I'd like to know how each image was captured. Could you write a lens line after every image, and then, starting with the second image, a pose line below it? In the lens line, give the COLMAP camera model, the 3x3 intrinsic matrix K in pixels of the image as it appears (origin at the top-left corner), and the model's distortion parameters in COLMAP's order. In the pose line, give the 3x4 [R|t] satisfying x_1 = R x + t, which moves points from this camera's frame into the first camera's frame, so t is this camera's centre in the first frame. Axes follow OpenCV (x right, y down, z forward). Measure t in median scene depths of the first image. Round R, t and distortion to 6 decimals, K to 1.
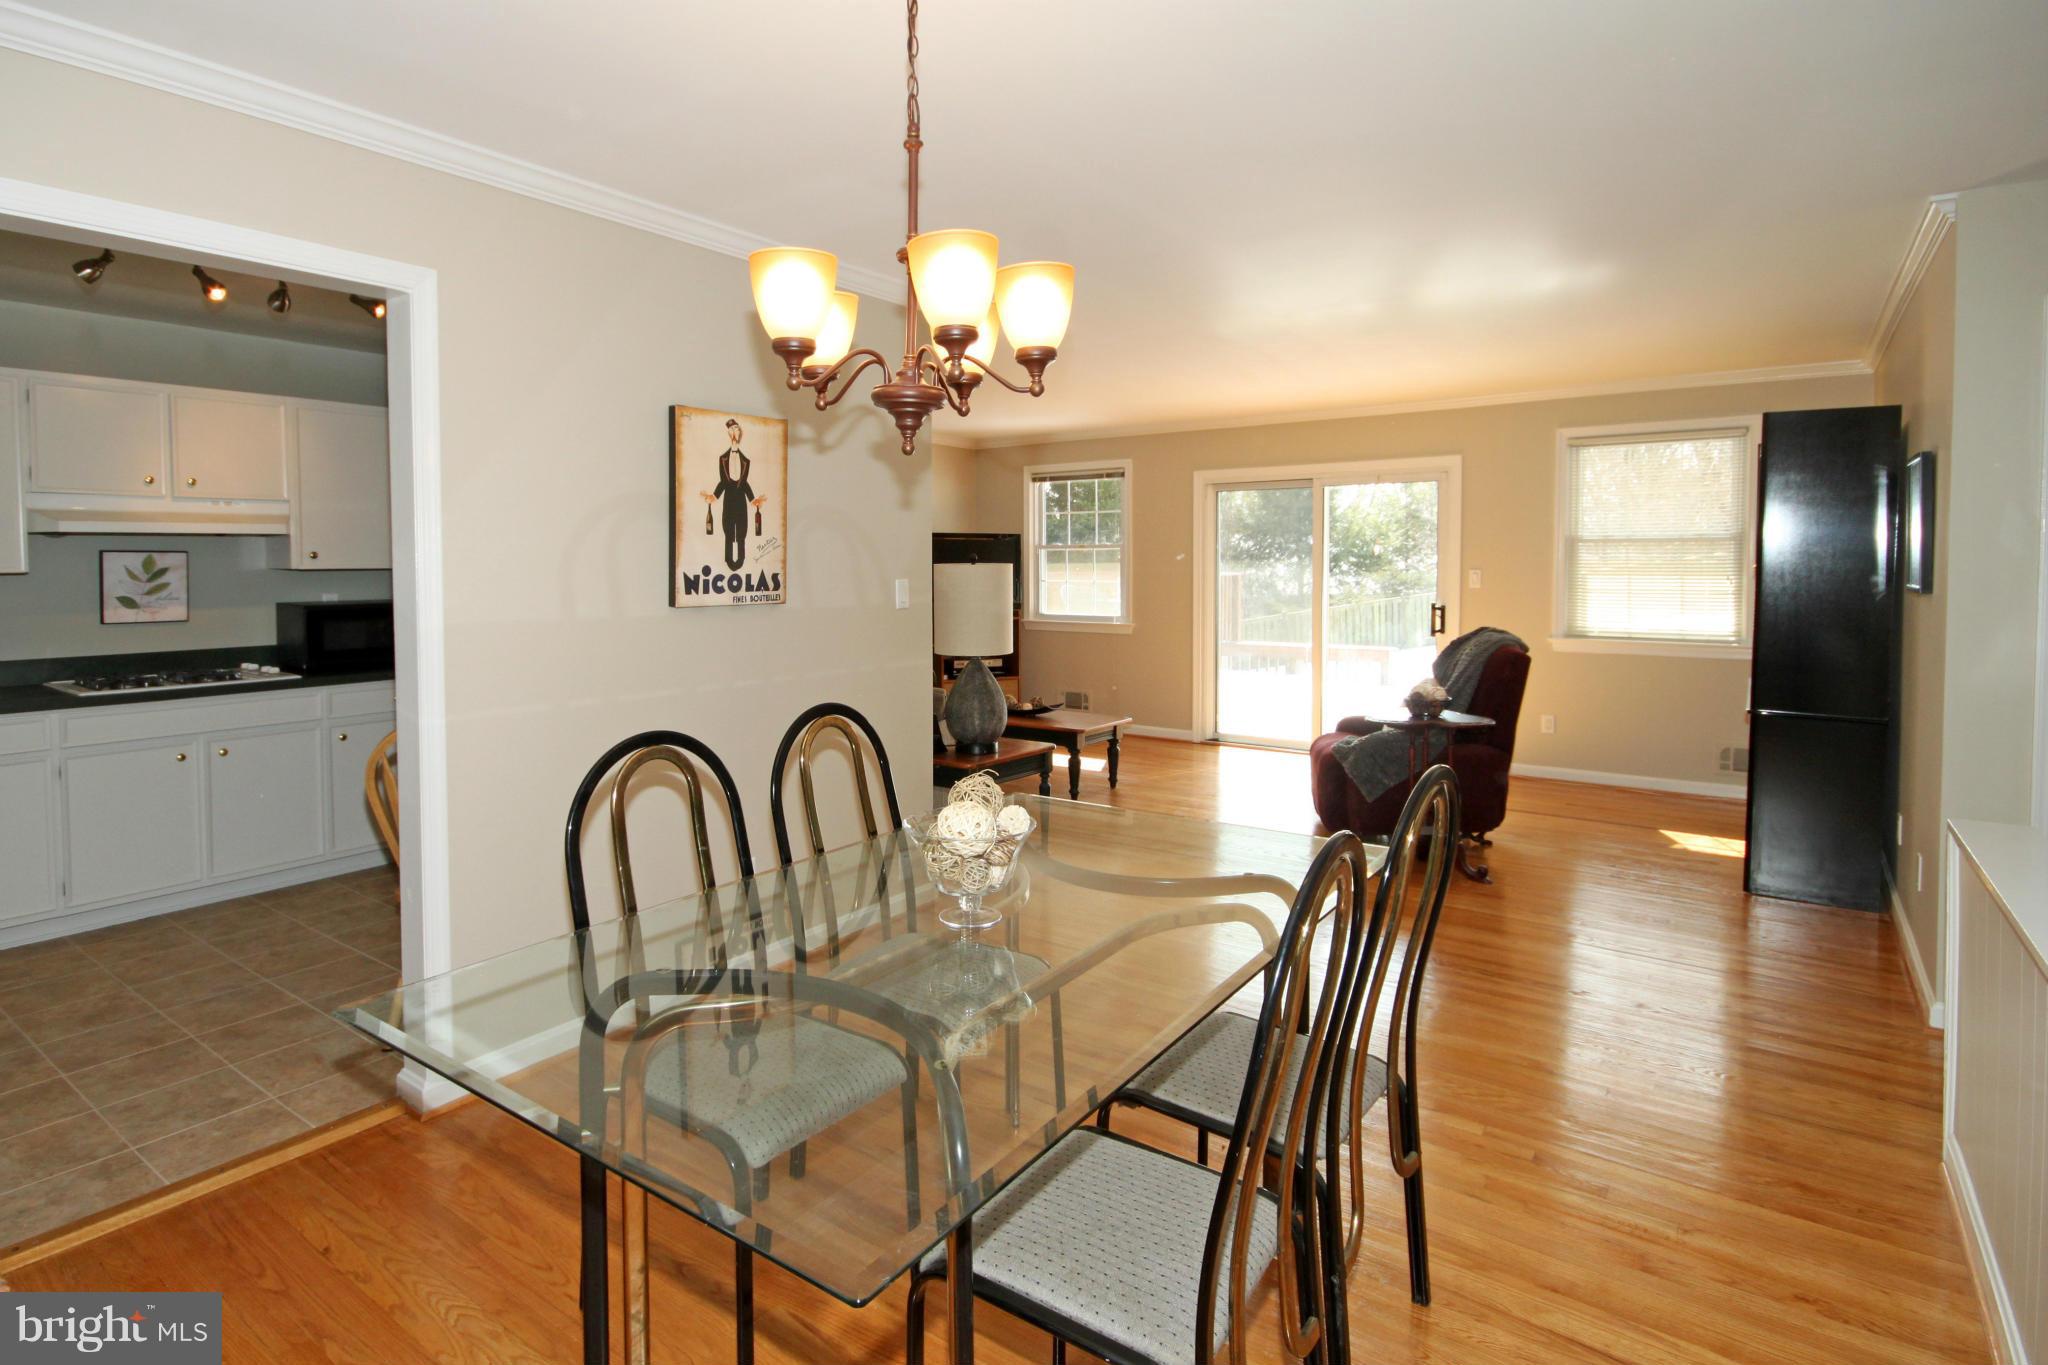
lens RADIAL K [[989.2, 0, 1001.1], [0, 989.2, 676.5], [0, 0, 1]] dist [-0.008464, -0.001037]
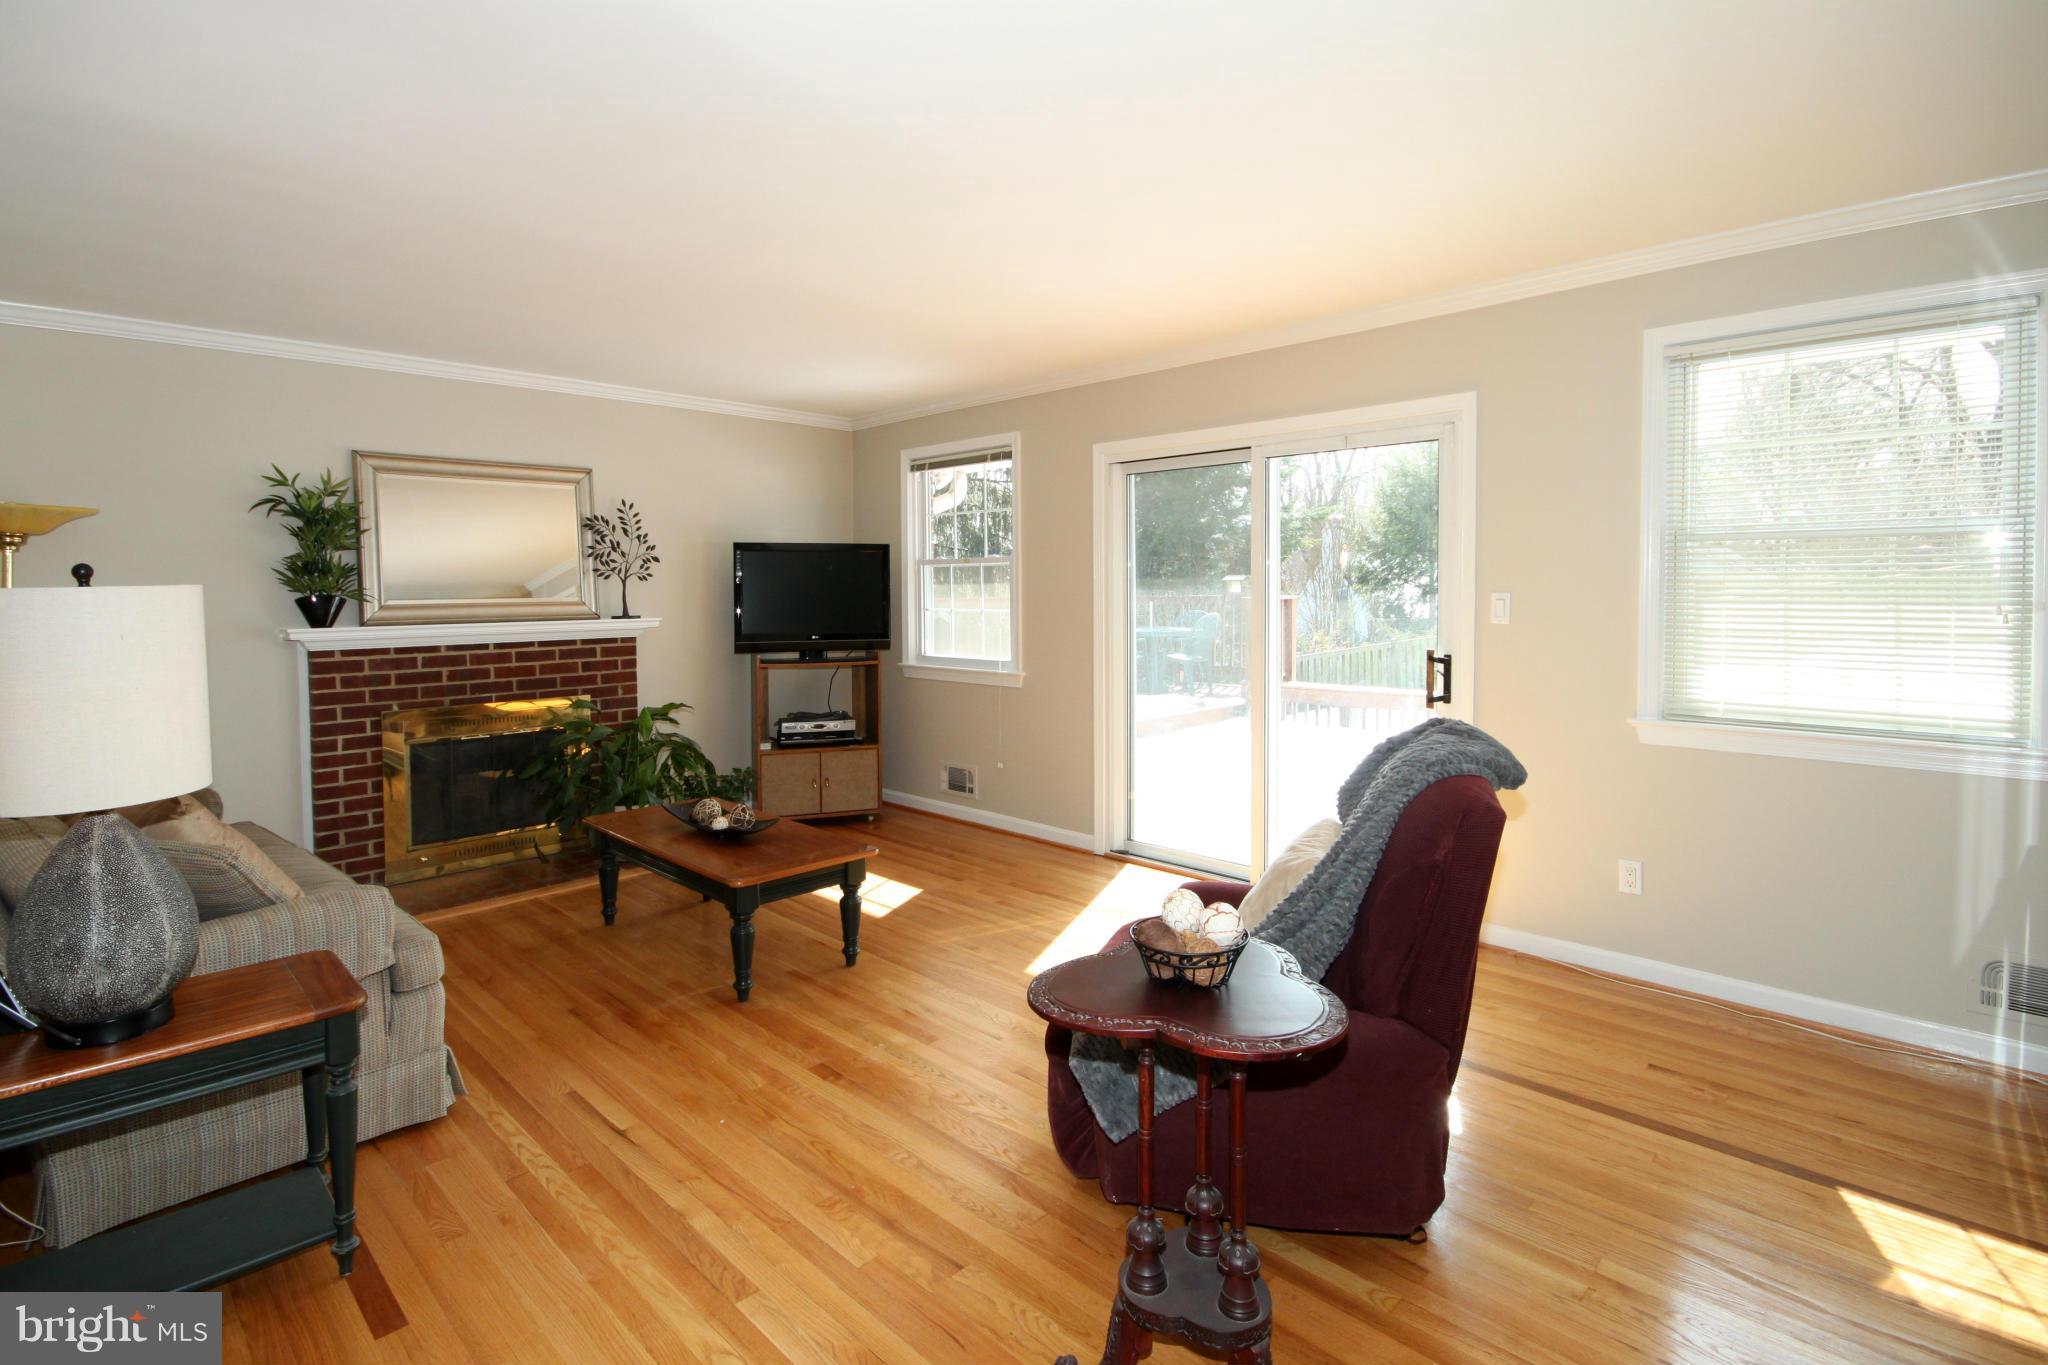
lens RADIAL K [[989.2, 0, 1039.0], [0, 989.2, 682.8], [0, 0, 1]] dist [-0.008464, -0.001037]
pose [[0.994661, 0.005987, -0.103018, 0.227415], [-0.007646, 0.999847, -0.015715, -0.037639], [0.102908, 0.016419, 0.994555, 0.339317]]
